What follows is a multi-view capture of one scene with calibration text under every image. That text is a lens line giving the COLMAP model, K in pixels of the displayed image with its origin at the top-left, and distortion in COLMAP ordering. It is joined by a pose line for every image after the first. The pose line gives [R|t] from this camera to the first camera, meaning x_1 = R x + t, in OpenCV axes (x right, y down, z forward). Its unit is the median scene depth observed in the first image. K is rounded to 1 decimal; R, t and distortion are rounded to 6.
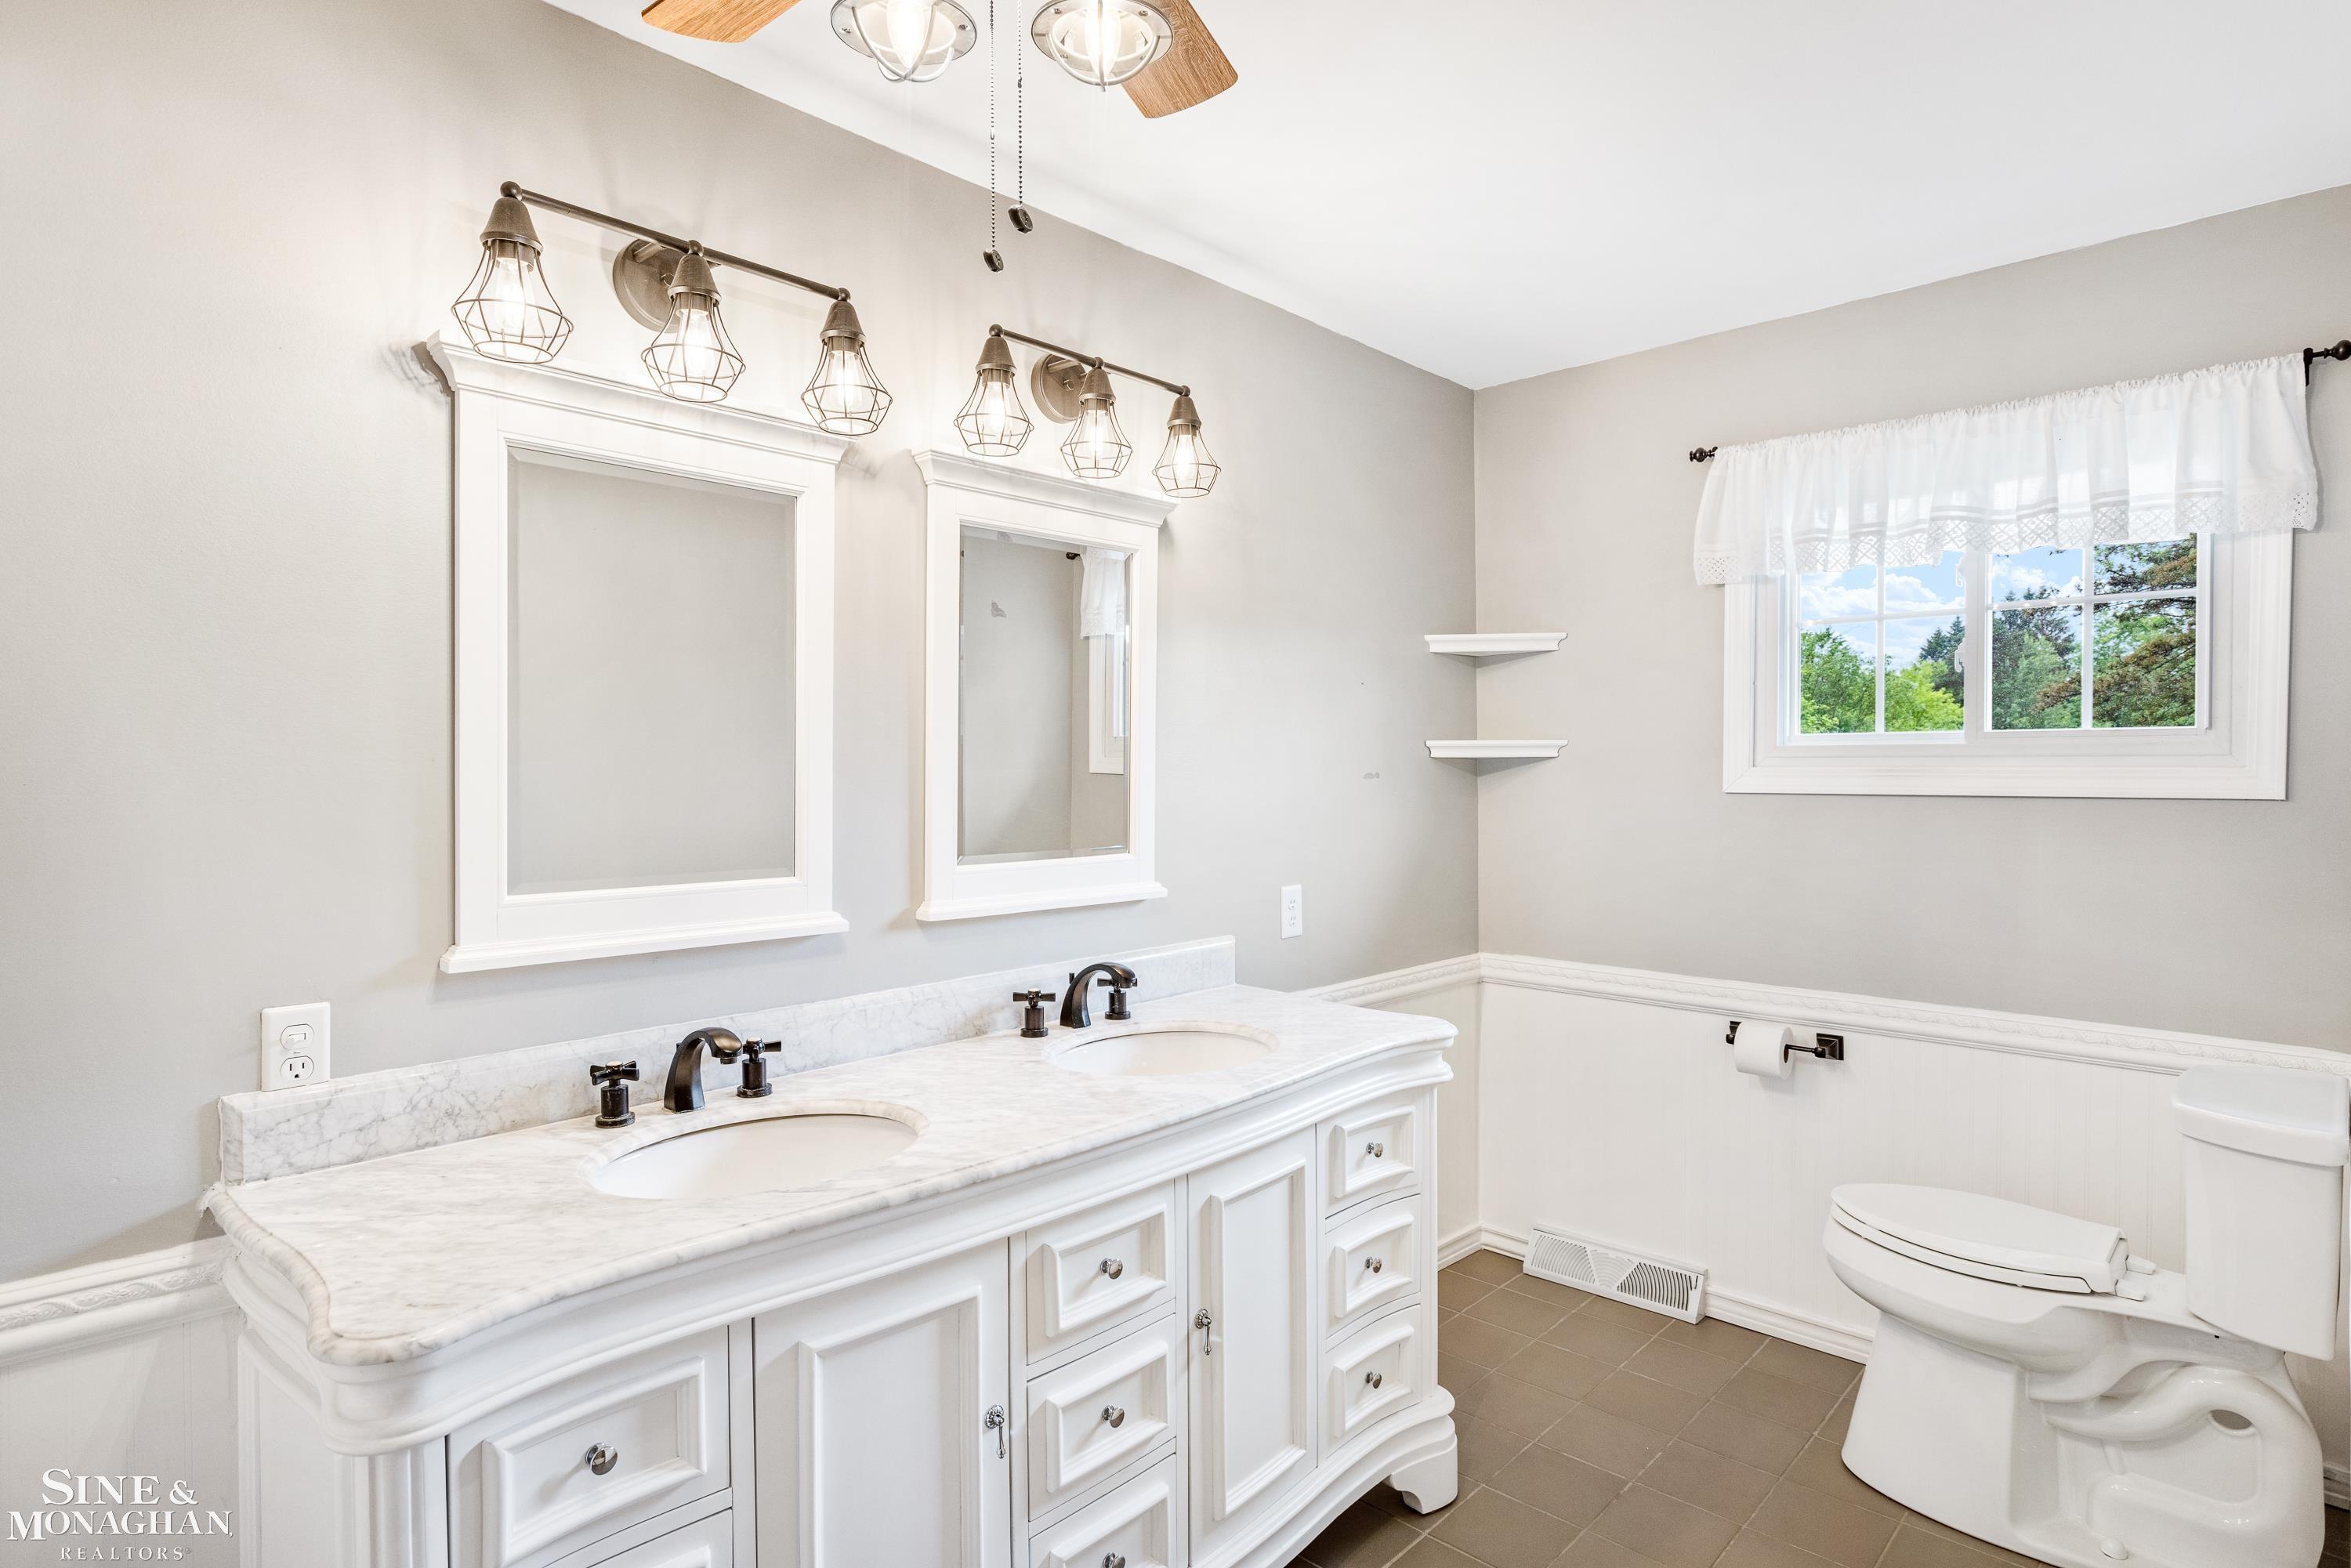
lens RADIAL K [[1241.2, 0, 1173.9], [0, 1241.2, 791.0], [0, 0, 1]] dist [-0.000117, -0.001056]
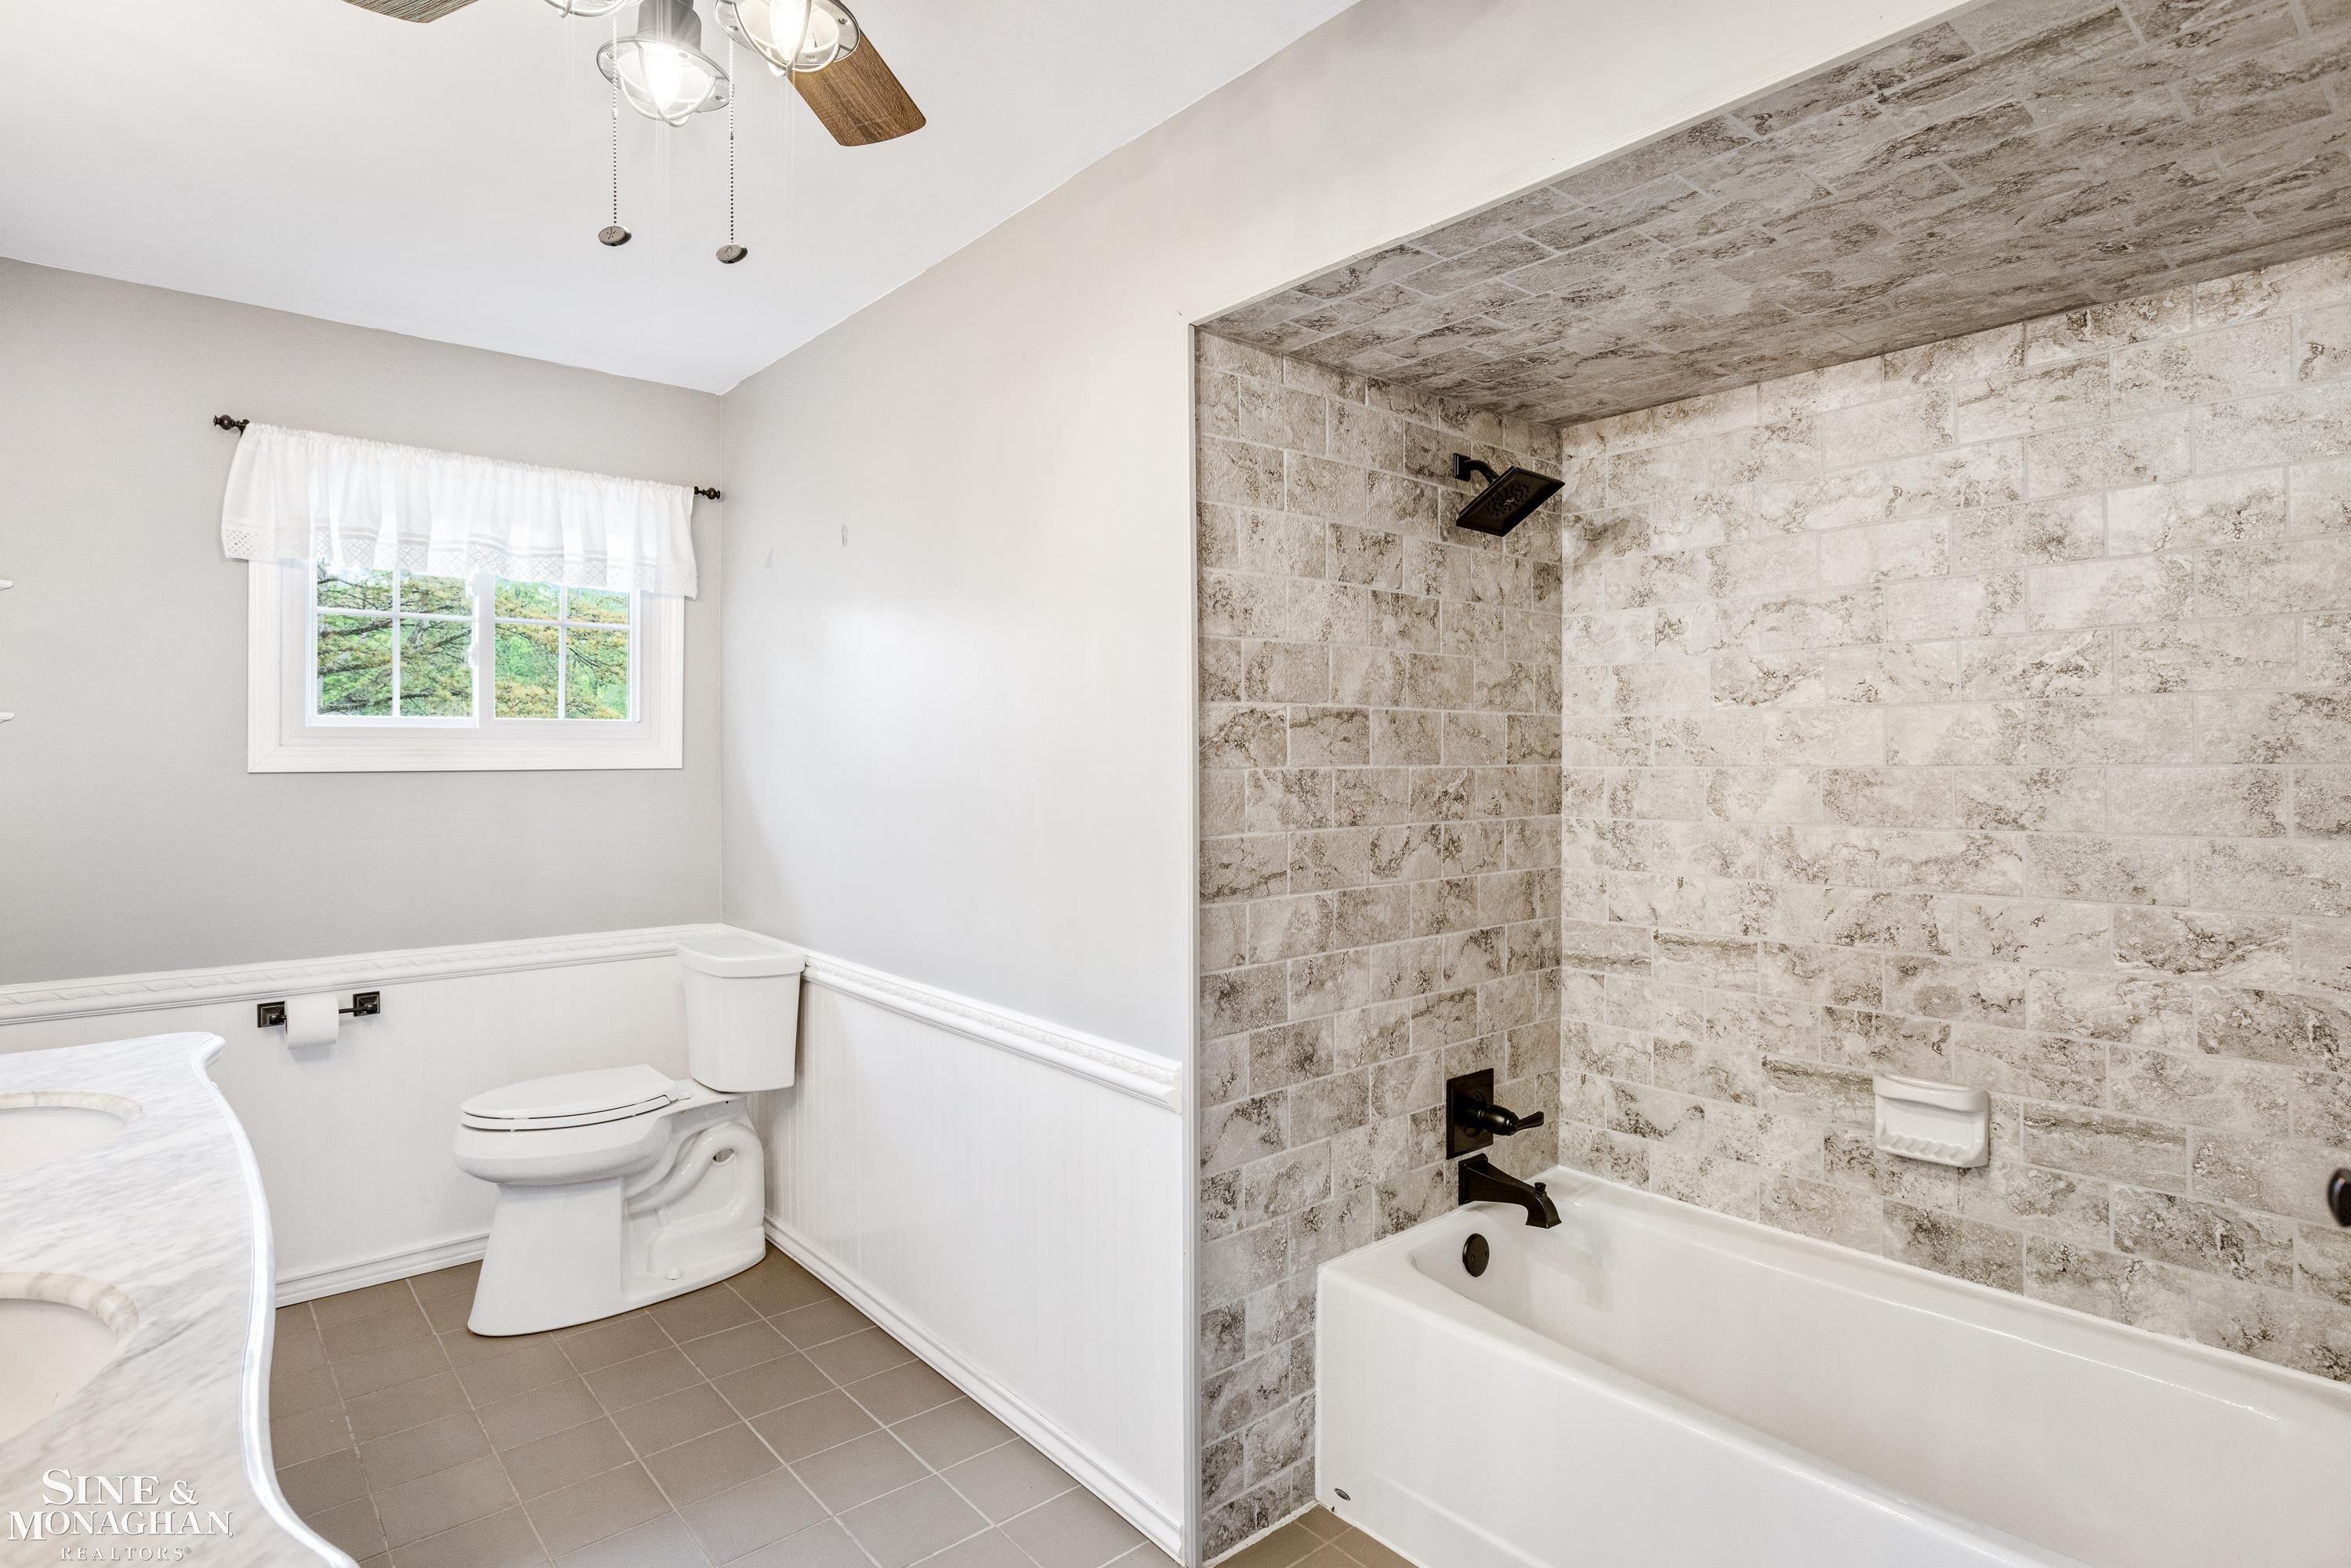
lens RADIAL K [[1241.2, 0, 1175.6], [0, 1241.2, 767.0], [0, 0, 1]] dist [-0.000117, -0.001056]
pose [[0.087332, -0.009842, 0.996131, -0.581908], [0.020617, 0.999755, 0.008070, 0.005362], [-0.995966, 0.019833, 0.087514, 0.230002]]
